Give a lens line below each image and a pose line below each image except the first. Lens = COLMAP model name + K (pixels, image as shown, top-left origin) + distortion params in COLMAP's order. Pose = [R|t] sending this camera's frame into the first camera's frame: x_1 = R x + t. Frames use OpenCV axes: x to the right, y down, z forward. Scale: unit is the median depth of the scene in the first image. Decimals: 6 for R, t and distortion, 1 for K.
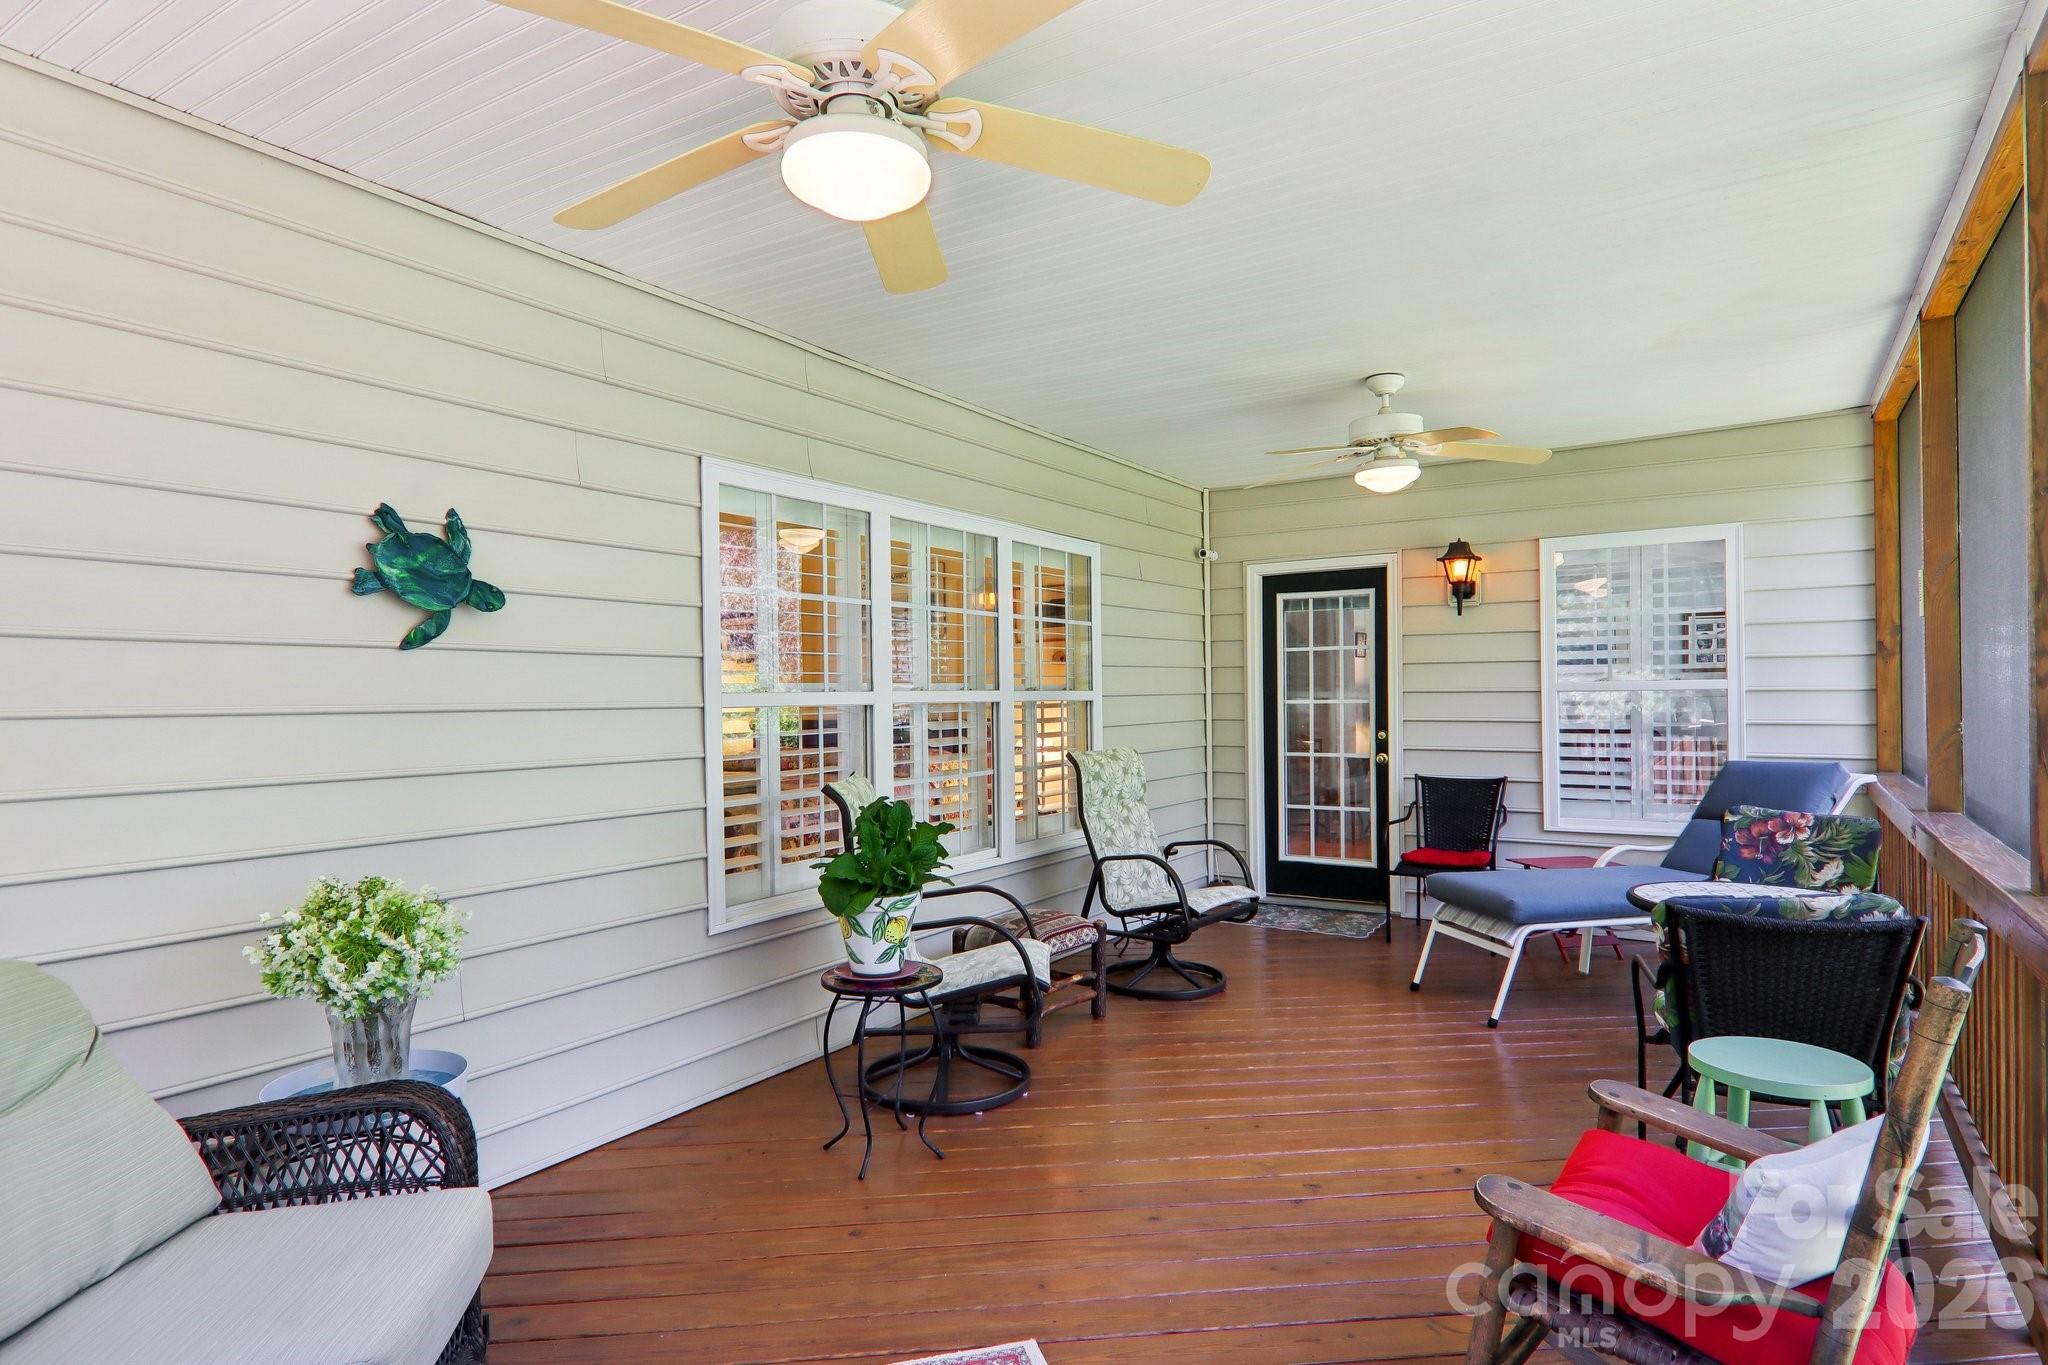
lens RADIAL K [[1163.6, 0, 1029.9], [0, 1163.6, 704.3], [0, 0, 1]] dist [0.003580, -0.000902]
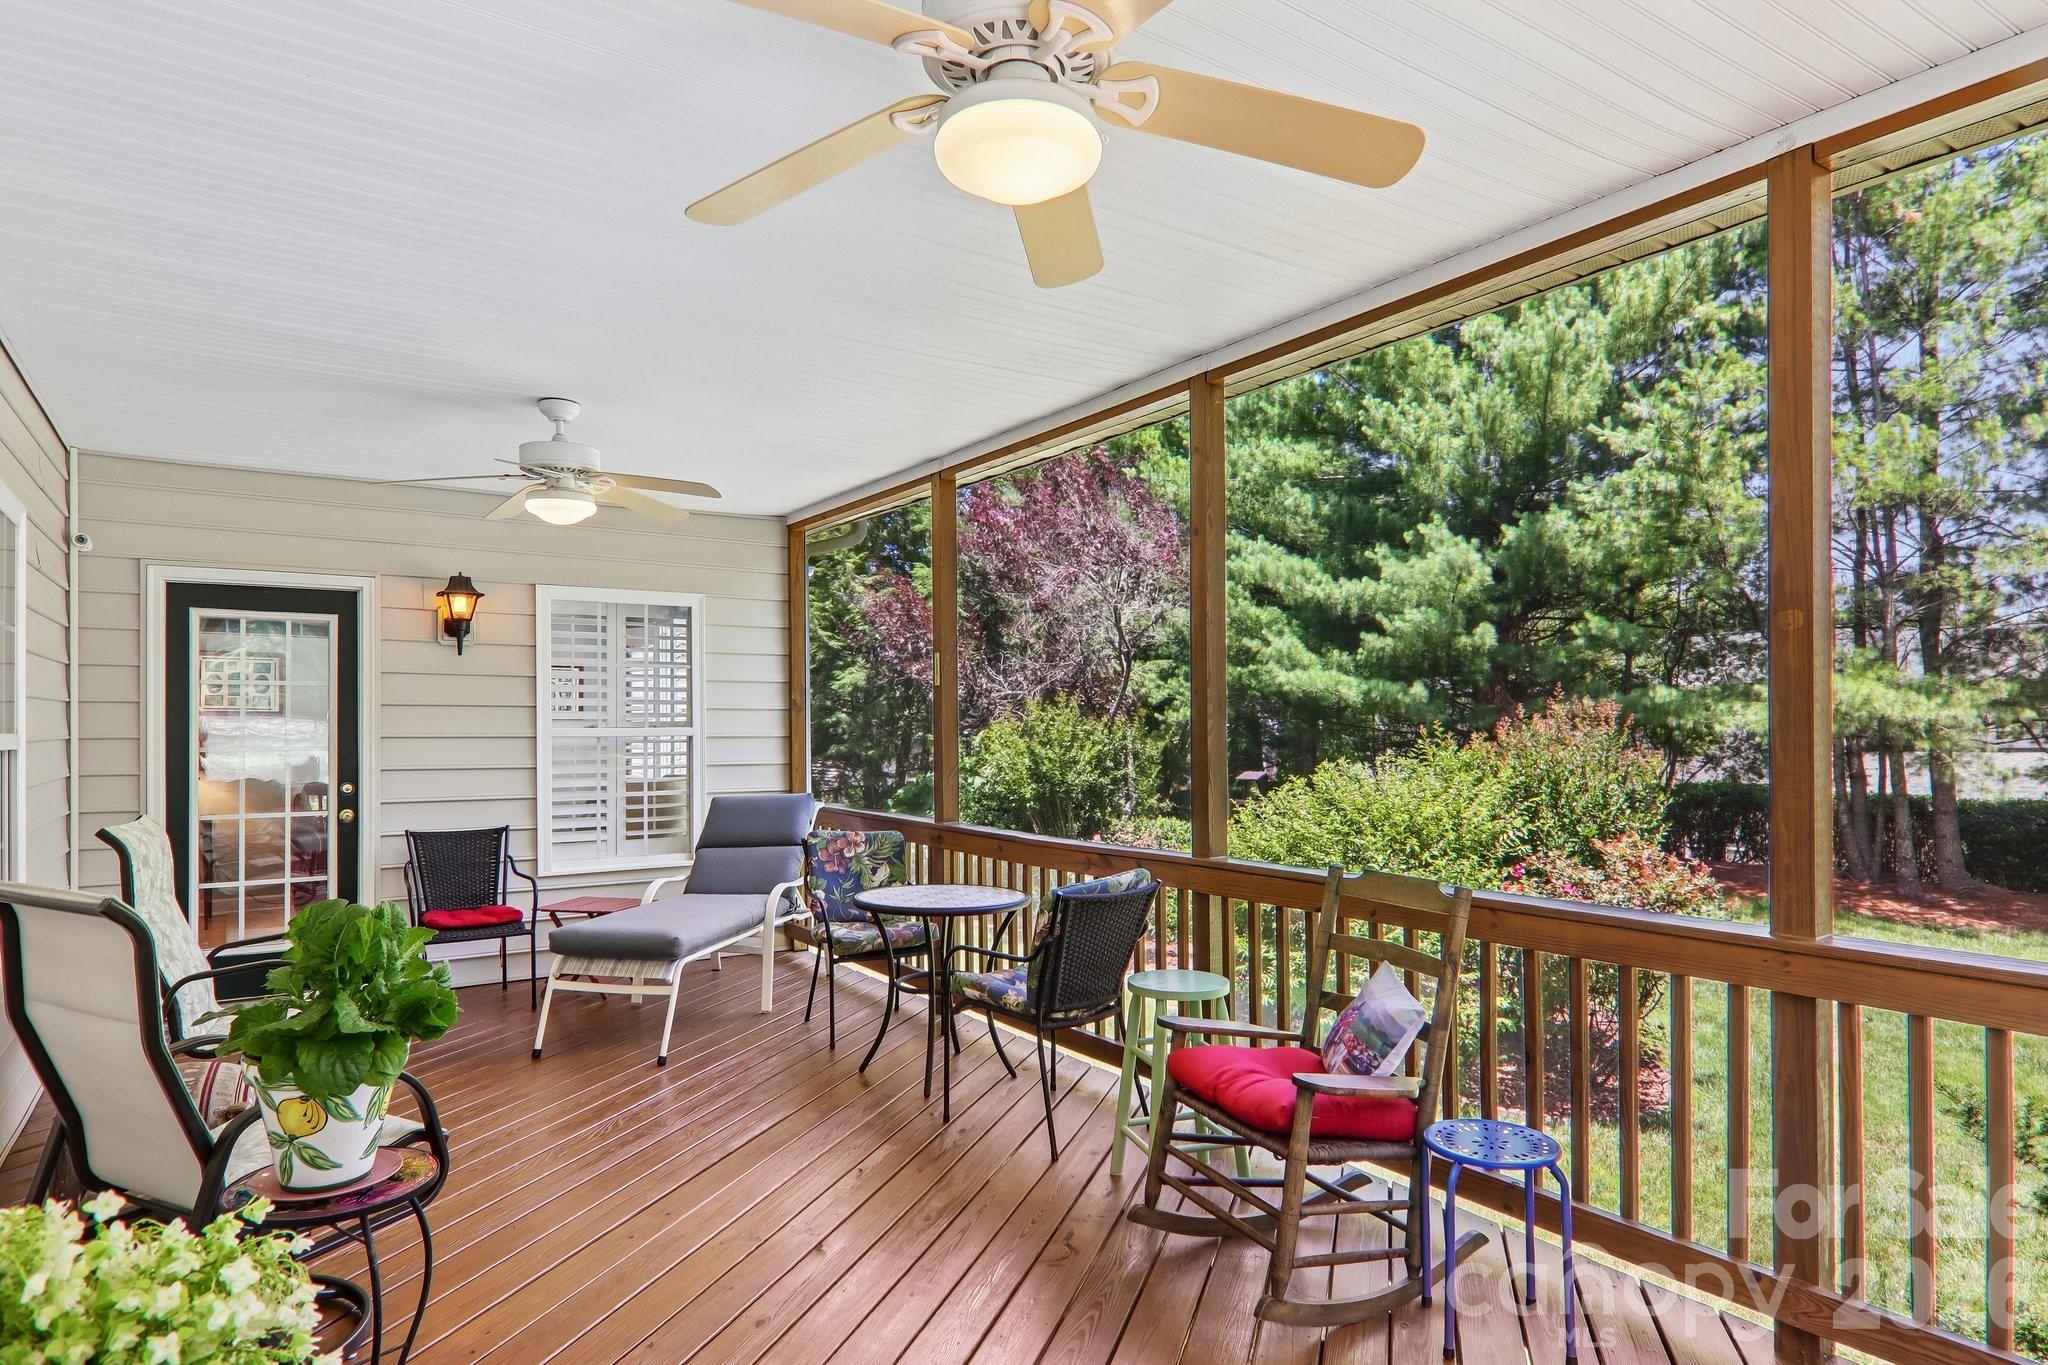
lens RADIAL K [[1148.4, 0, 1024.1], [0, 1148.4, 721.6], [0, 0, 1]] dist [0.030412, -0.017817]
pose [[0.396759, 0.015622, 0.917790, -0.303537], [0.007993, 0.999758, -0.020473, -0.000725], [-0.917888, 0.015458, 0.396538, 0.224861]]
